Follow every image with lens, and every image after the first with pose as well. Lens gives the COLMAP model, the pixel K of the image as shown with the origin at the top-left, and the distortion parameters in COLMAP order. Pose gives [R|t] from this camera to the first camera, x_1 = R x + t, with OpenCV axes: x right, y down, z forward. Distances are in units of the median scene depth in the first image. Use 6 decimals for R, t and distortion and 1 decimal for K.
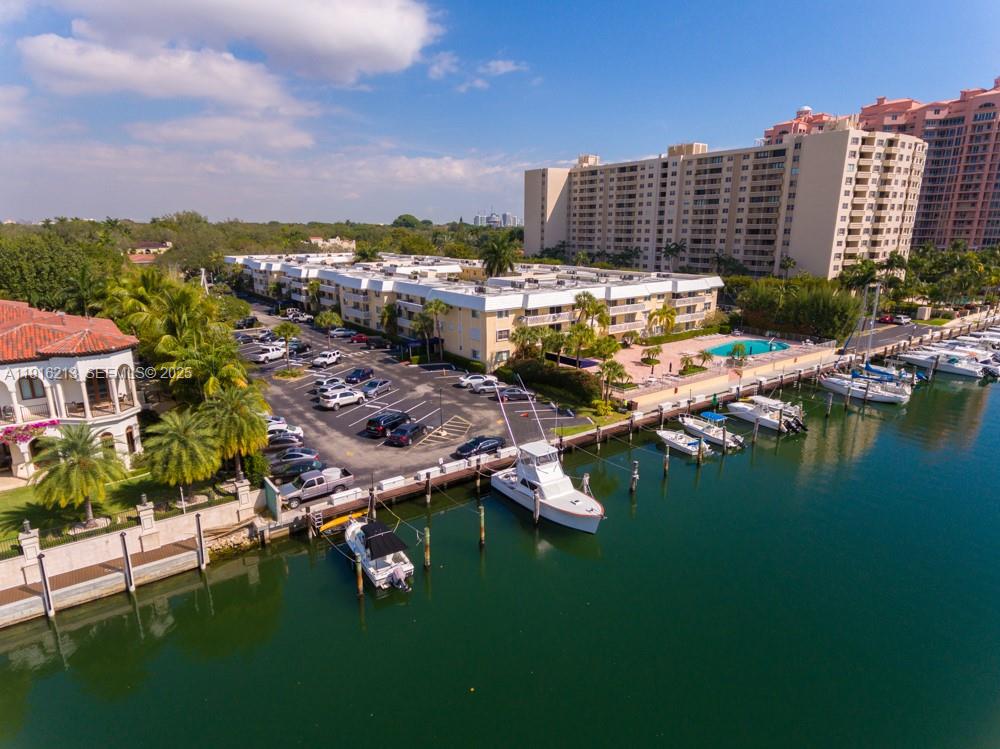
lens RADIAL K [[573.6, 0, 497.9], [0, 573.6, 373.6], [0, 0, 1]] dist [0.013920, 0.000337]
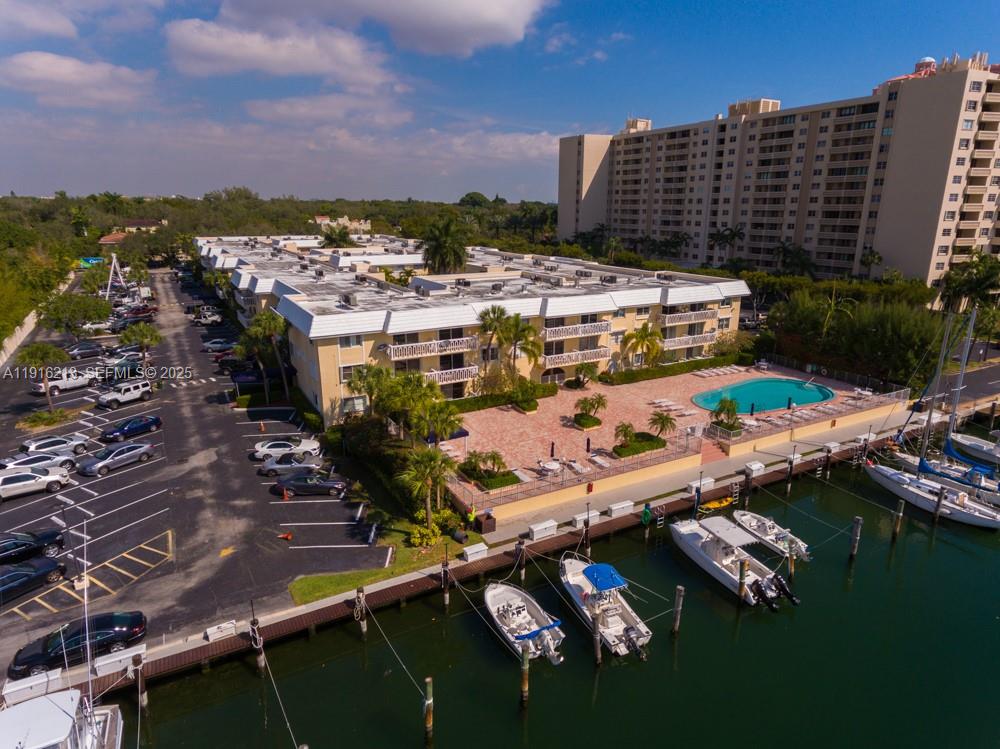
lens RADIAL K [[605.4, 0, 520.3], [0, 605.4, 373.1], [0, 0, 1]] dist [0.017886, -0.000806]
pose [[0.994369, 0.035121, -0.099988, 0.151336], [-0.033229, 0.999237, 0.020527, -0.049721], [0.100633, -0.017089, 0.994777, 0.192735]]
